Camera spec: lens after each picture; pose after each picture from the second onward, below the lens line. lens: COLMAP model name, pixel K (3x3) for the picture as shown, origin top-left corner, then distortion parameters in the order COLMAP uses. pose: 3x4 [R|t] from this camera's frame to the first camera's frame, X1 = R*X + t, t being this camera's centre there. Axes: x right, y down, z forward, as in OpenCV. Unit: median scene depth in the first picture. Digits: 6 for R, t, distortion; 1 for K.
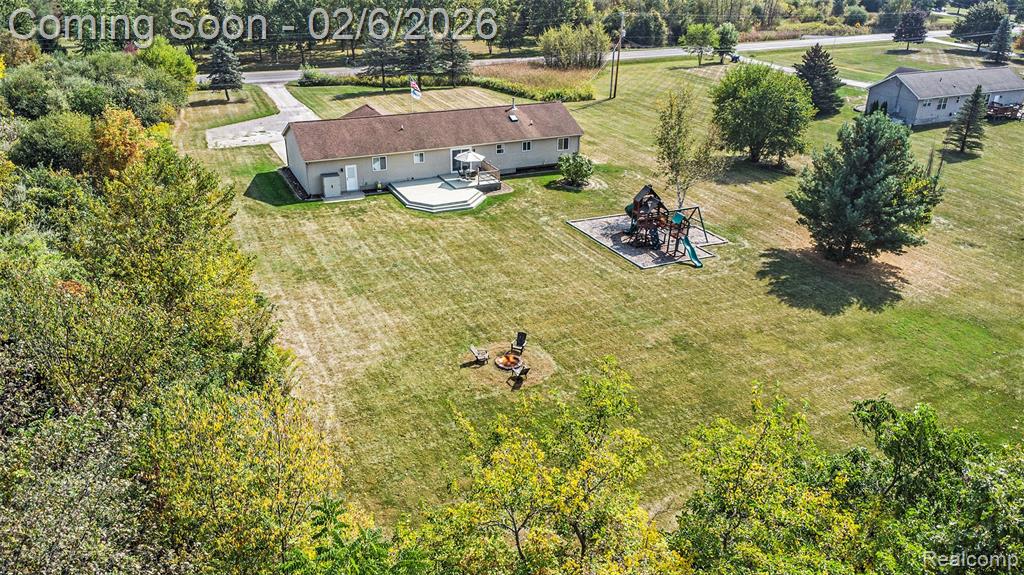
lens RADIAL K [[734.0, 0, 508.6], [0, 734.0, 286.5], [0, 0, 1]] dist [0.005818, 0.002471]
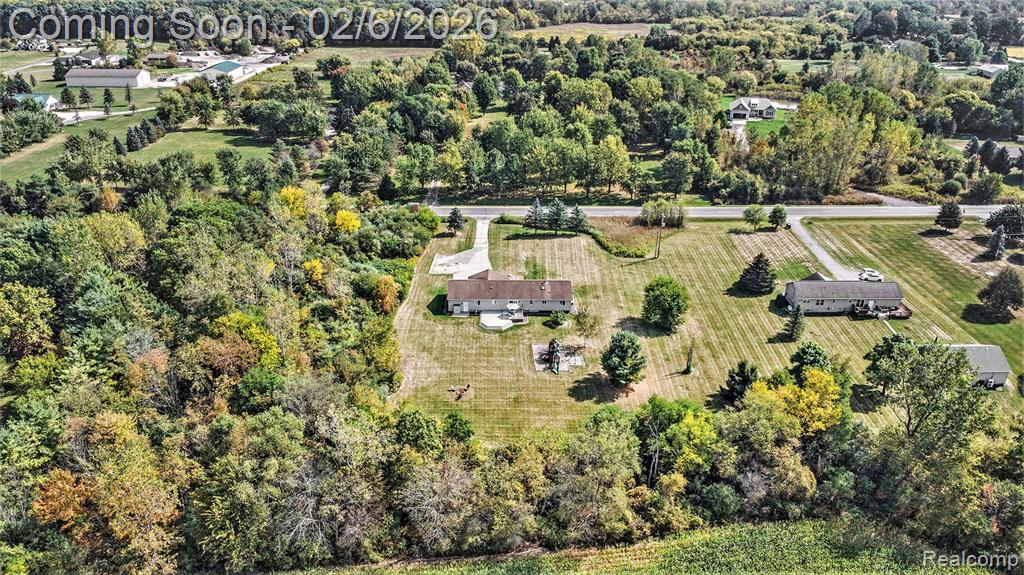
lens RADIAL K [[734.0, 0, 512.3], [0, 734.0, 288.4], [0, 0, 1]] dist [0.005818, 0.002471]
pose [[0.909867, 0.171888, -0.377621, 0.862901], [-0.172155, 0.984506, 0.033330, -0.319886], [0.377499, 0.034684, 0.925360, -1.255081]]
